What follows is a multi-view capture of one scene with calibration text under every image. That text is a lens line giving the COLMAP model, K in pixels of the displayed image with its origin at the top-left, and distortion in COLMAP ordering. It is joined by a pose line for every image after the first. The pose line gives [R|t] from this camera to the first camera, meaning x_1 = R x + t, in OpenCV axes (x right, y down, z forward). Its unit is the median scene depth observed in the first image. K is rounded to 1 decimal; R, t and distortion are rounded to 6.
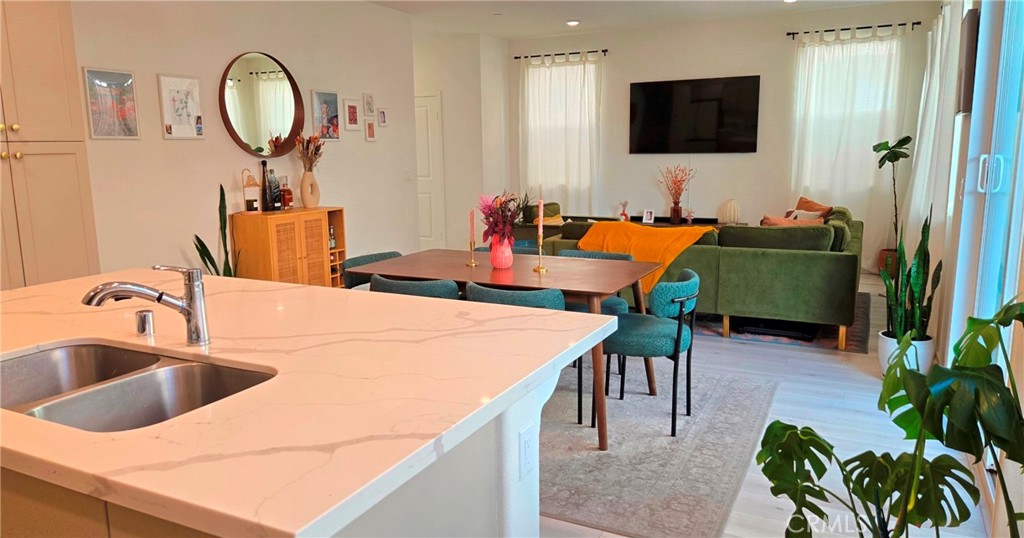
lens RADIAL K [[722.8, 0, 512.0], [0, 722.8, 269.0], [0, 0, 1]] dist [0.001537, 0.000330]
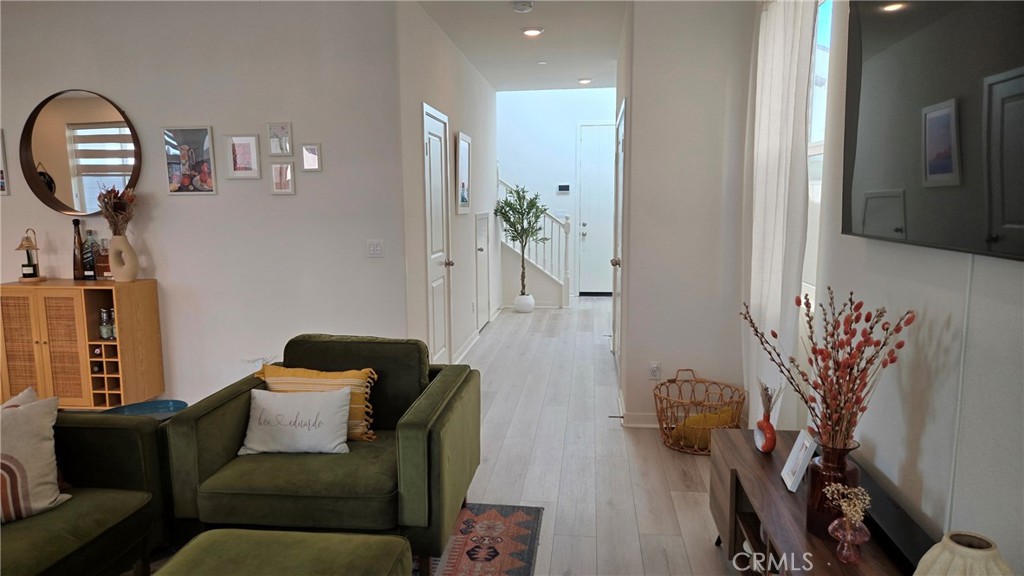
lens RADIAL K [[686.4, 0, 512.0], [0, 686.4, 288.0], [0, 0, 1]] dist [0.001835, 0.000193]
pose [[0.350610, 0.132038, -0.927167, 0.568100], [-0.149061, 0.985259, 0.083944, -0.208977], [0.924583, 0.108773, 0.365123, 1.157546]]
